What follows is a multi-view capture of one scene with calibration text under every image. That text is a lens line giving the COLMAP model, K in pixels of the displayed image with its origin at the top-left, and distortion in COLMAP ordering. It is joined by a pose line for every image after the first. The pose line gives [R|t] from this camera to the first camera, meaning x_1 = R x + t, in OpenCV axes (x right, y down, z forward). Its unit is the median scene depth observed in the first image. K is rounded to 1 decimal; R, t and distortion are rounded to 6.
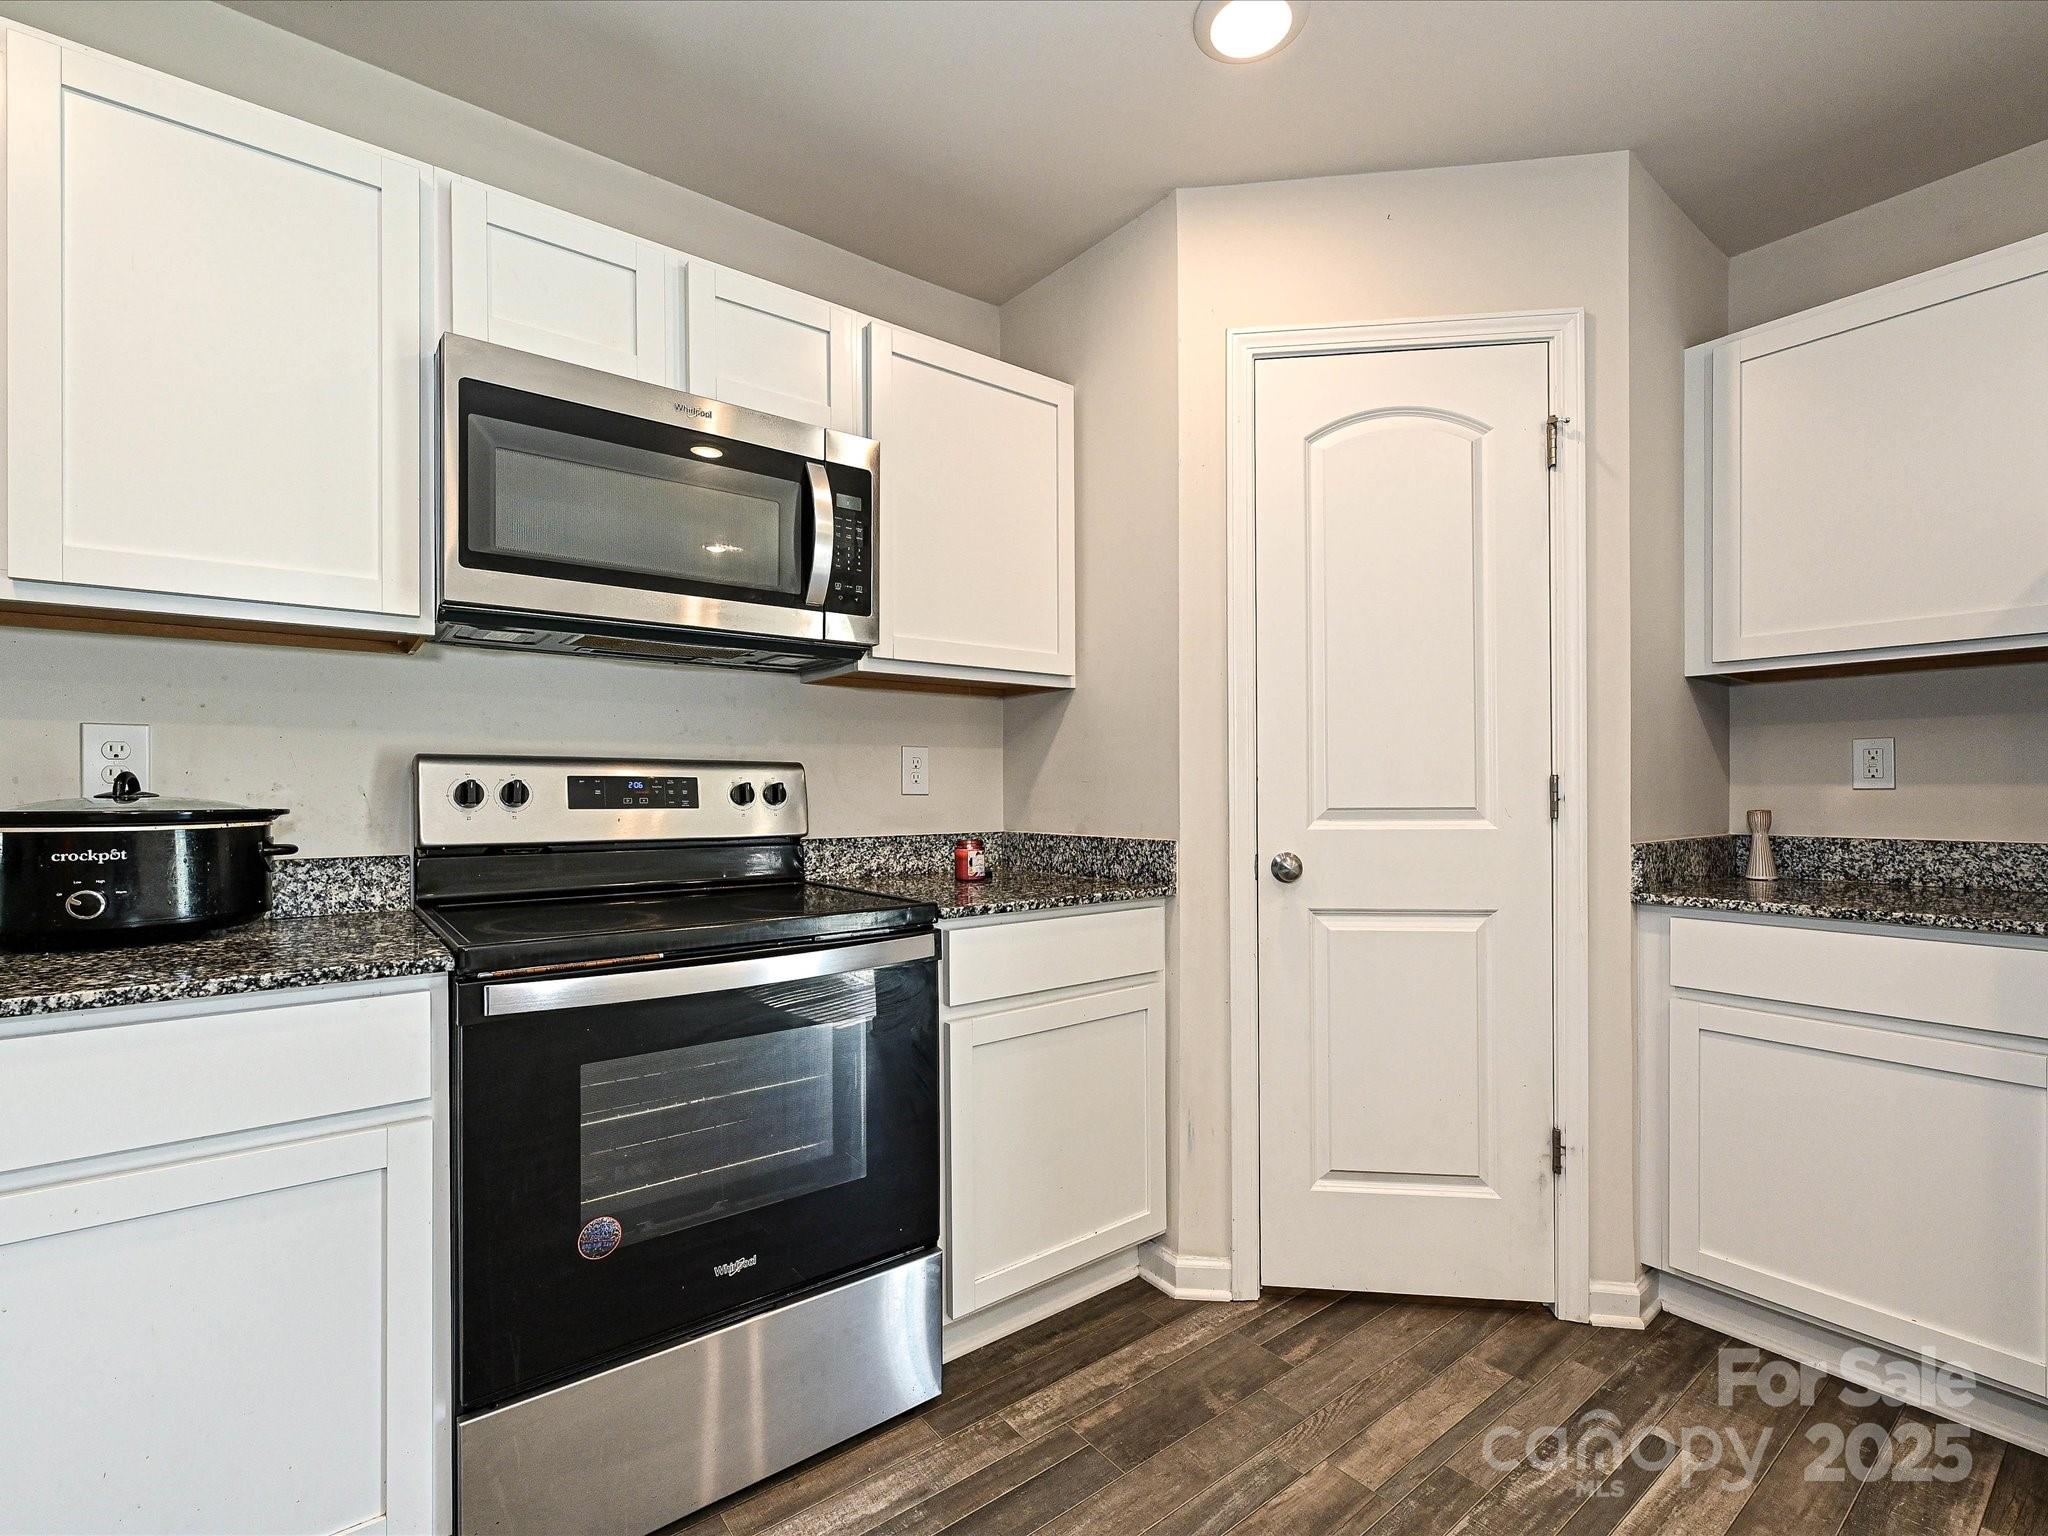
lens RADIAL K [[919.5, 0, 1010.7], [0, 919.5, 790.5], [0, 0, 1]] dist [-0.000985, -0.001141]
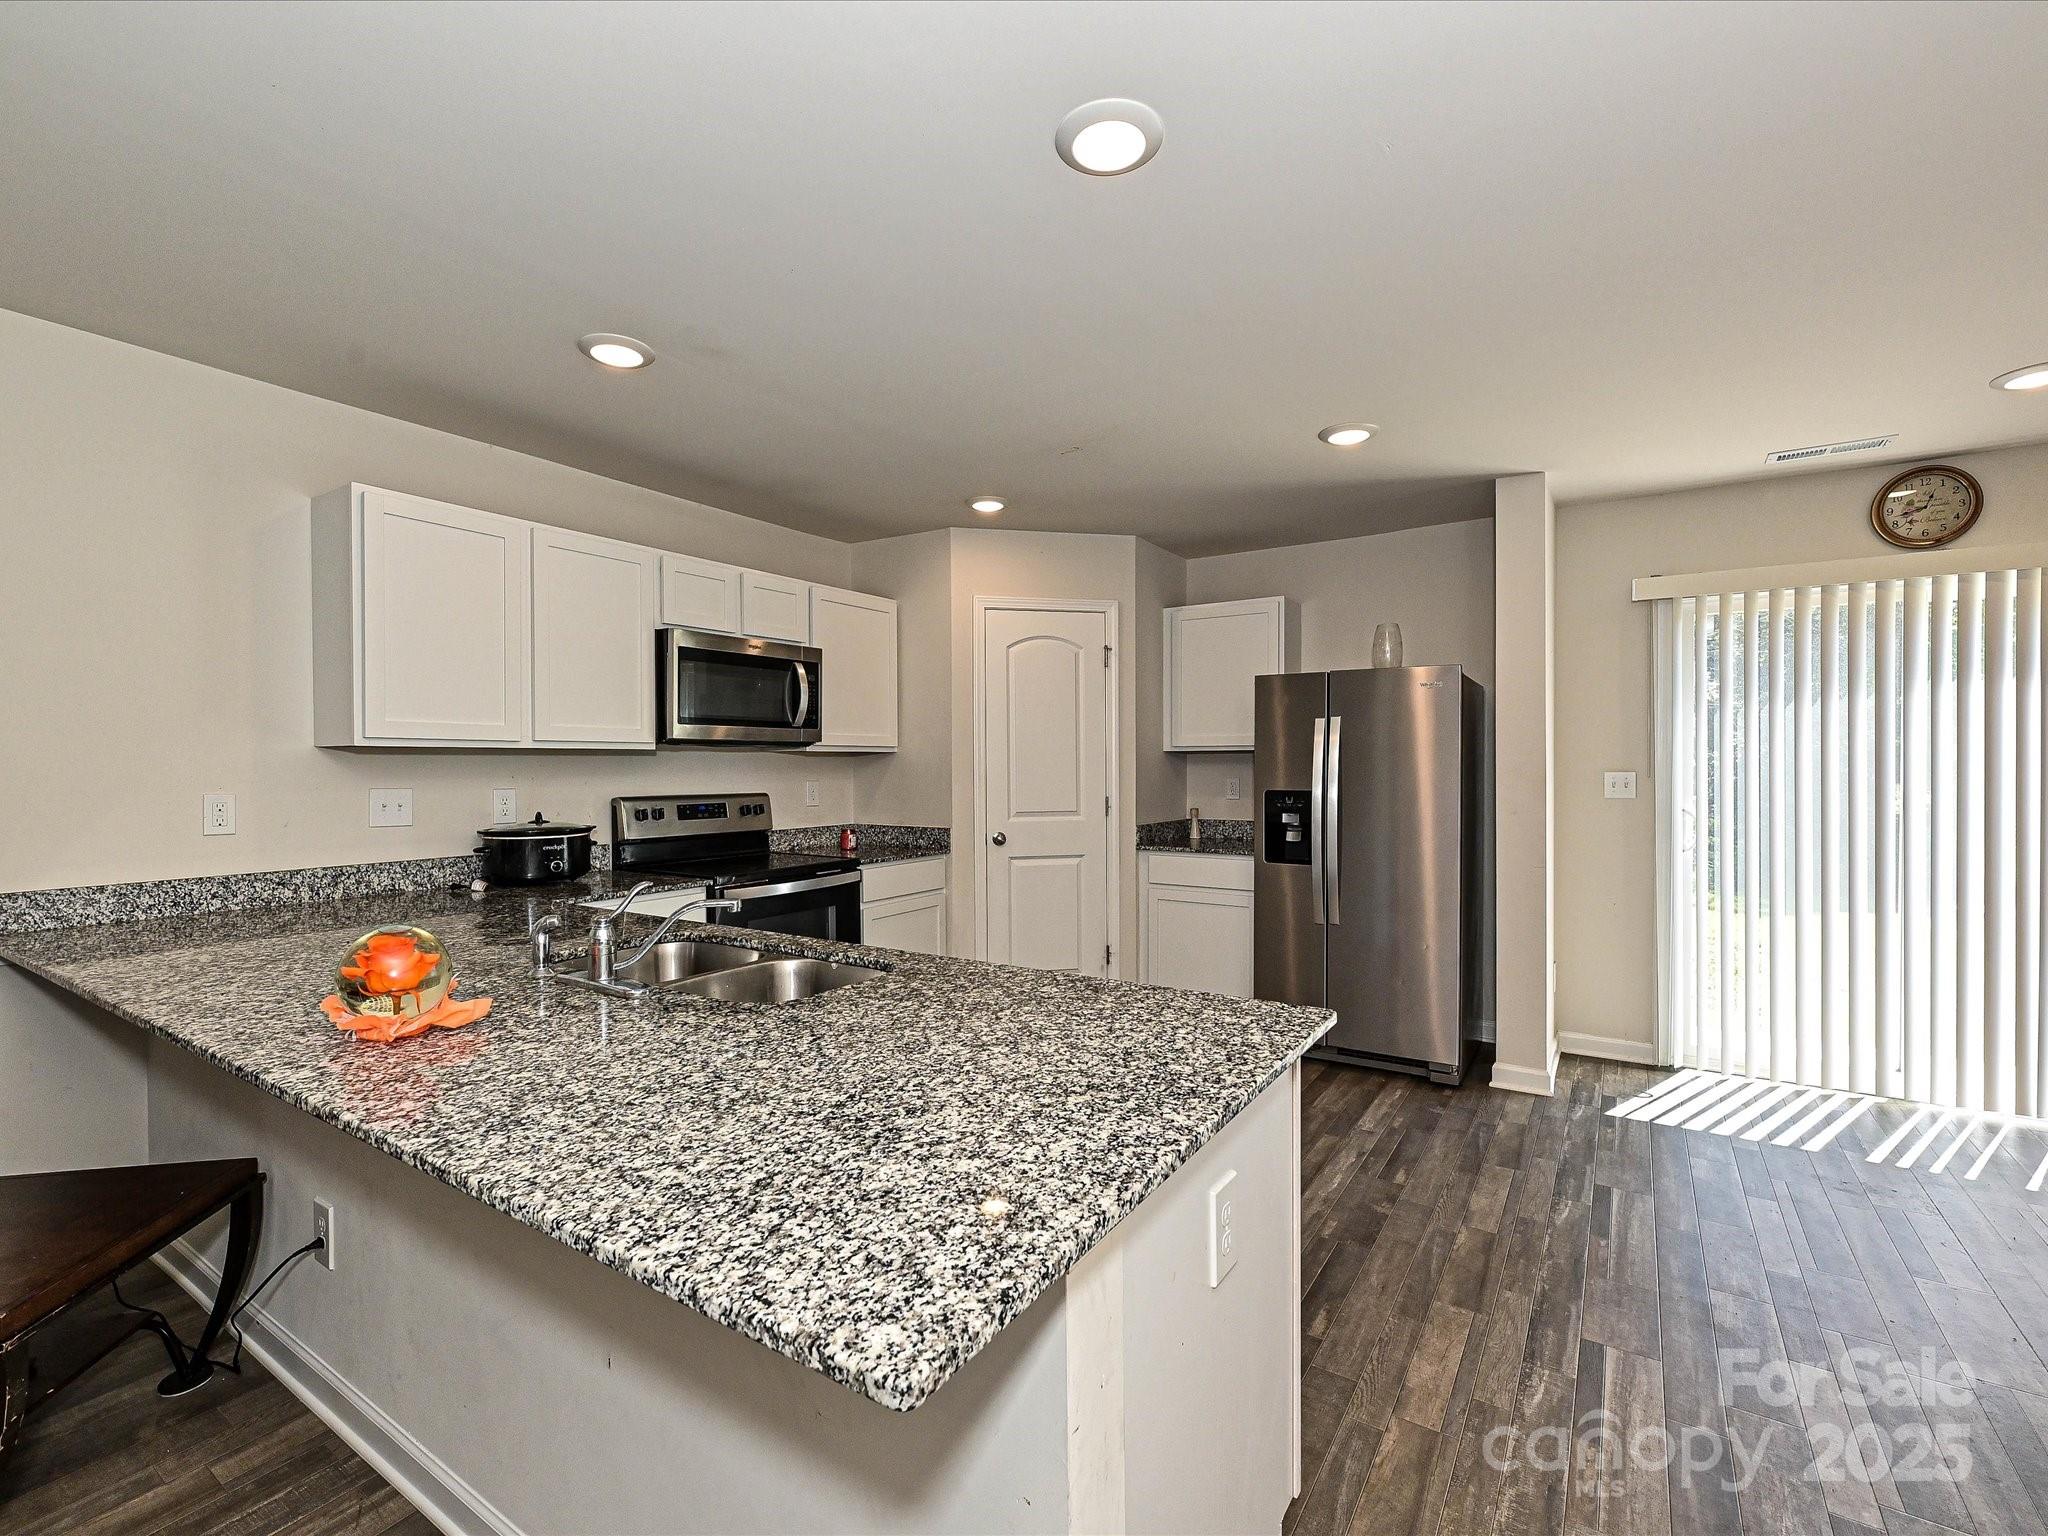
lens RADIAL K [[919.5, 0, 1016.5], [0, 919.5, 771.6], [0, 0, 1]] dist [-0.000985, -0.001141]
pose [[0.944890, -0.004675, 0.327355, -0.418953], [0.002847, 0.999978, 0.006064, -0.098387], [-0.327376, -0.004798, 0.944882, -1.196917]]
